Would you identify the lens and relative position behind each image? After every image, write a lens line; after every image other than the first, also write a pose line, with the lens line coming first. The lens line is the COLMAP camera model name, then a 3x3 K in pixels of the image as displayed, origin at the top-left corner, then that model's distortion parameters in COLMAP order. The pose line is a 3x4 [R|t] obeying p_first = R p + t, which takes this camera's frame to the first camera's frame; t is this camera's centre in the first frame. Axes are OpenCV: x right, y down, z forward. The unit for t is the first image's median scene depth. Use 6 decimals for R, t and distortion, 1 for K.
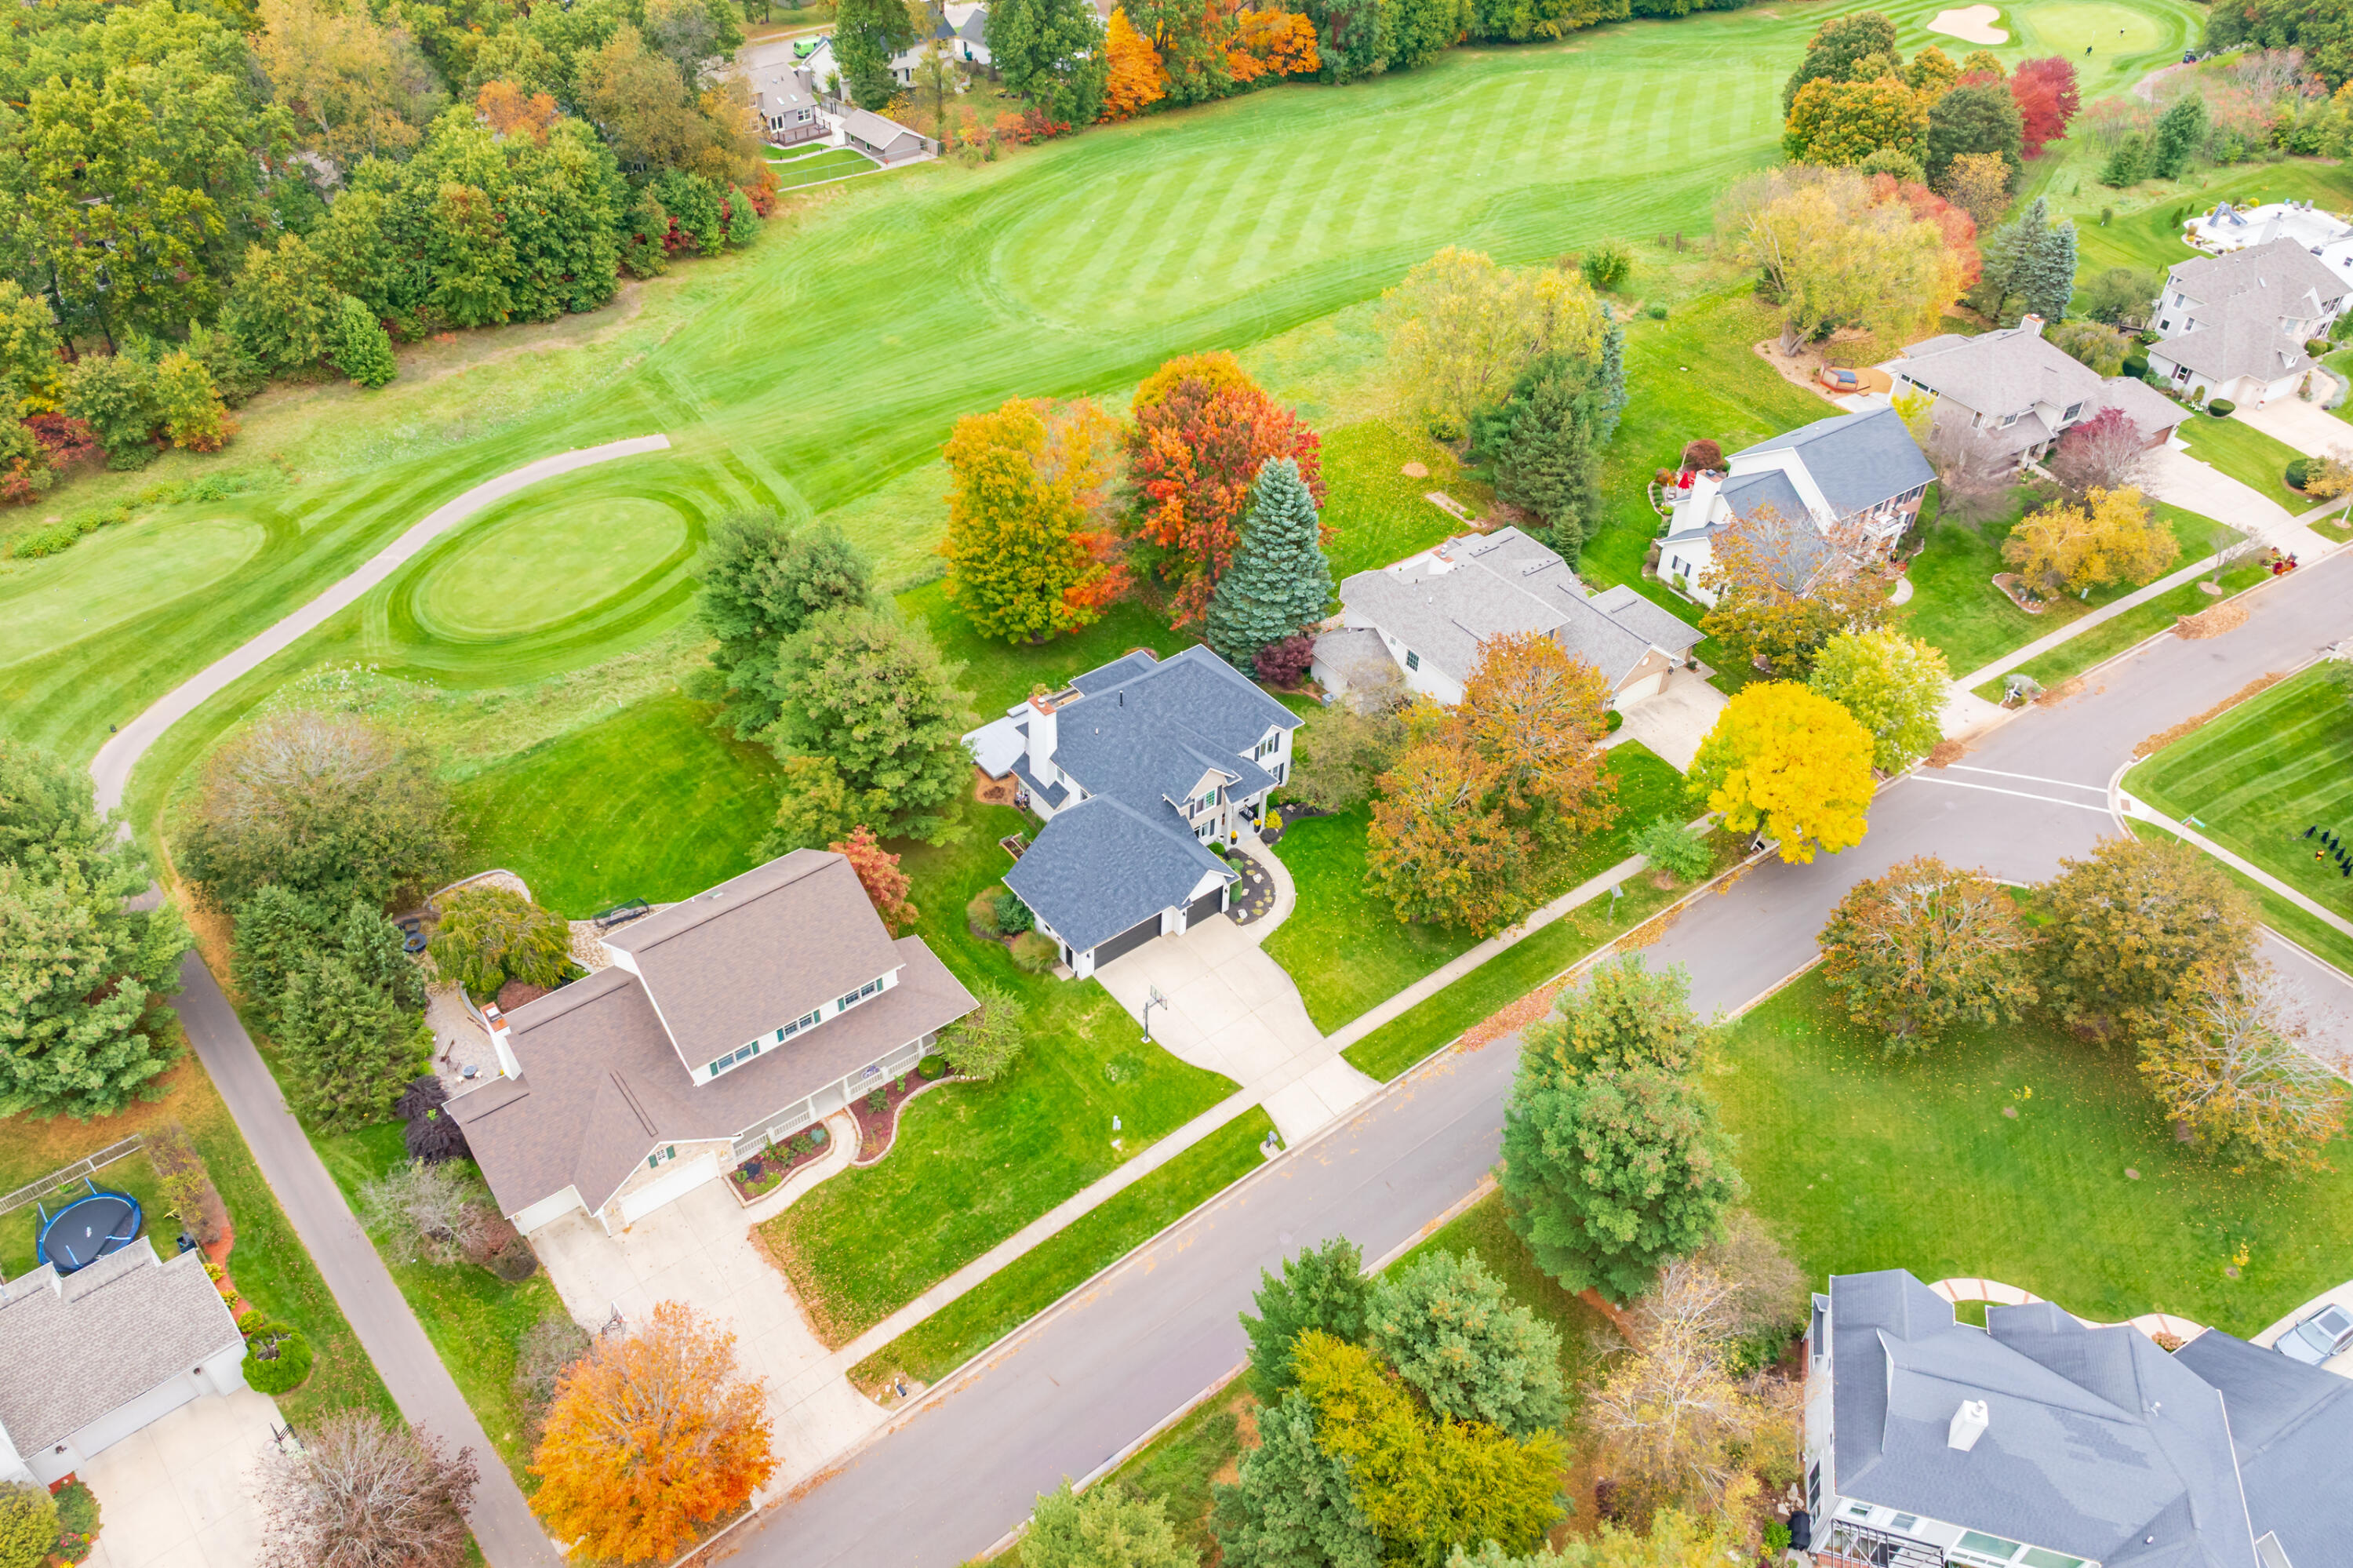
lens RADIAL K [[1634.2, 0, 1176.5], [0, 1634.2, 784.0], [0, 0, 1]] dist [-0.028435, 0.003161]
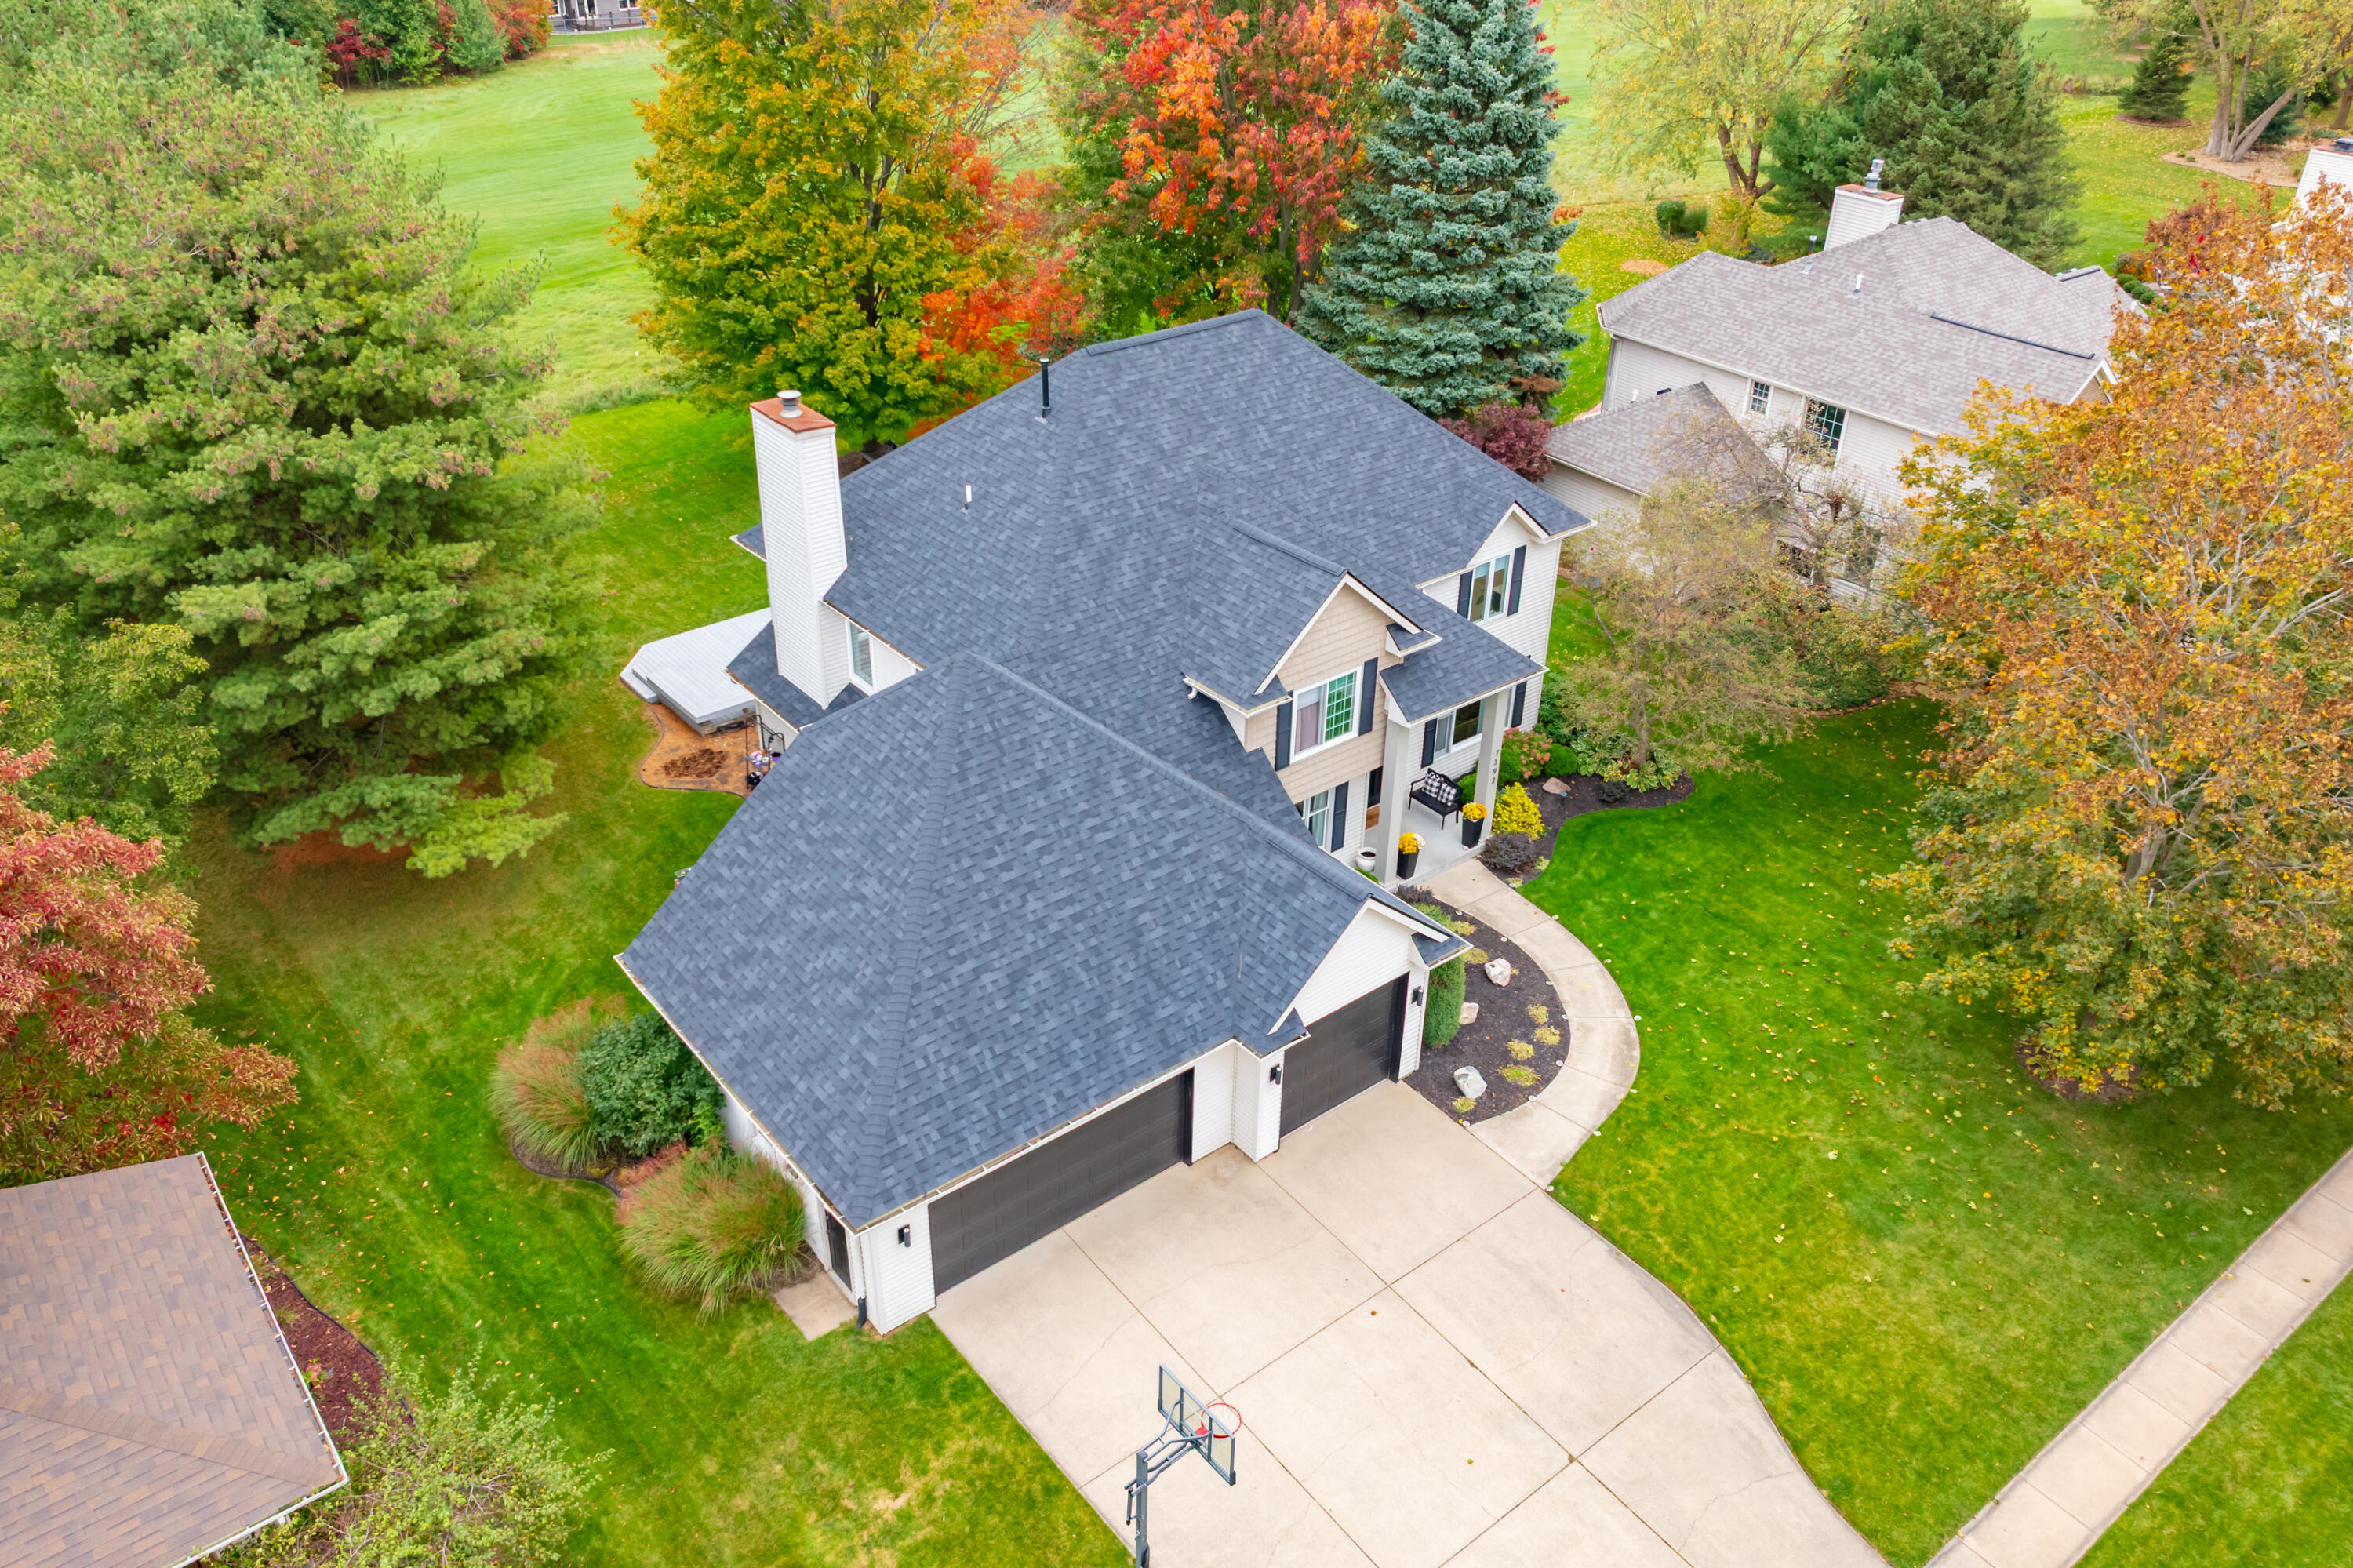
lens RADIAL K [[1757.0, 0, 1133.2], [0, 1757.0, 759.8], [0, 0, 1]] dist [-0.023186, 0.007167]
pose [[0.999562, -0.019534, -0.022248, -0.010902], [0.015420, 0.984972, -0.172024, 0.075796], [0.025274, 0.171605, 0.984842, 0.684609]]
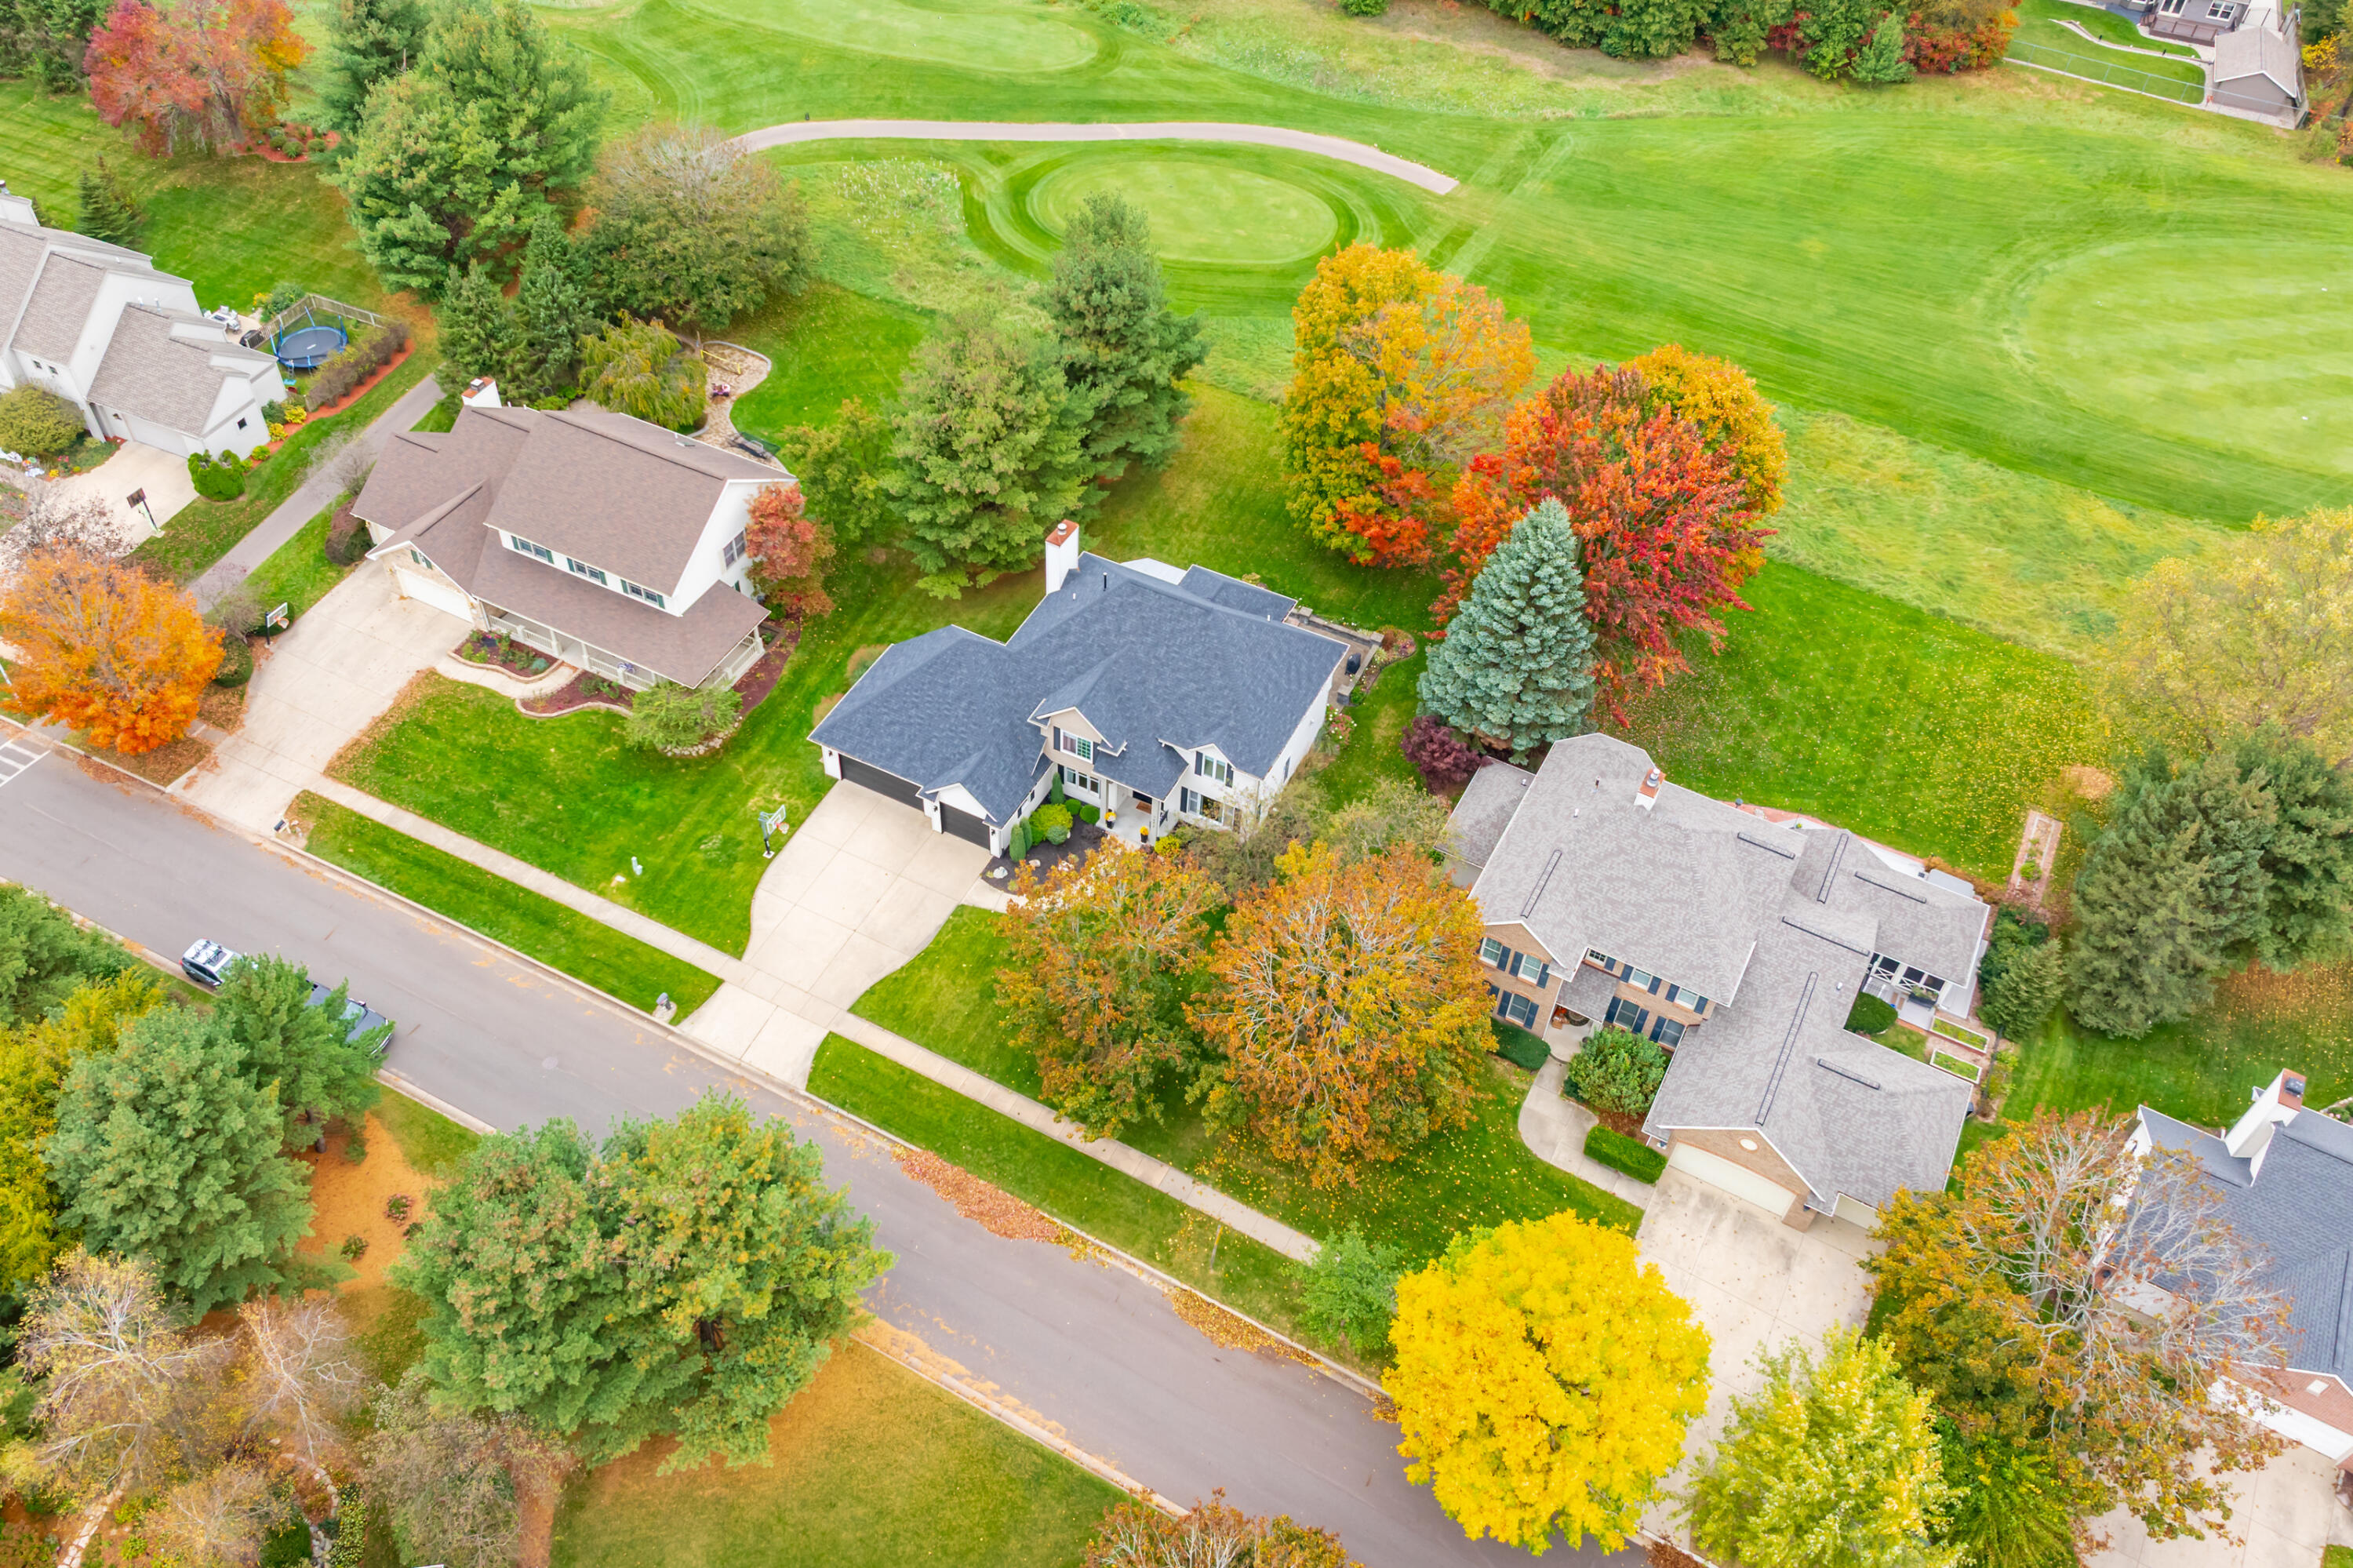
lens RADIAL K [[1757.0, 0, 1133.2], [0, 1757.0, 759.8], [0, 0, 1]] dist [-0.023186, 0.007167]
pose [[0.416649, 0.649246, -0.636304, 0.578856], [-0.603064, 0.721160, 0.340943, -0.292742], [0.680233, 0.241679, 0.692008, 0.436838]]
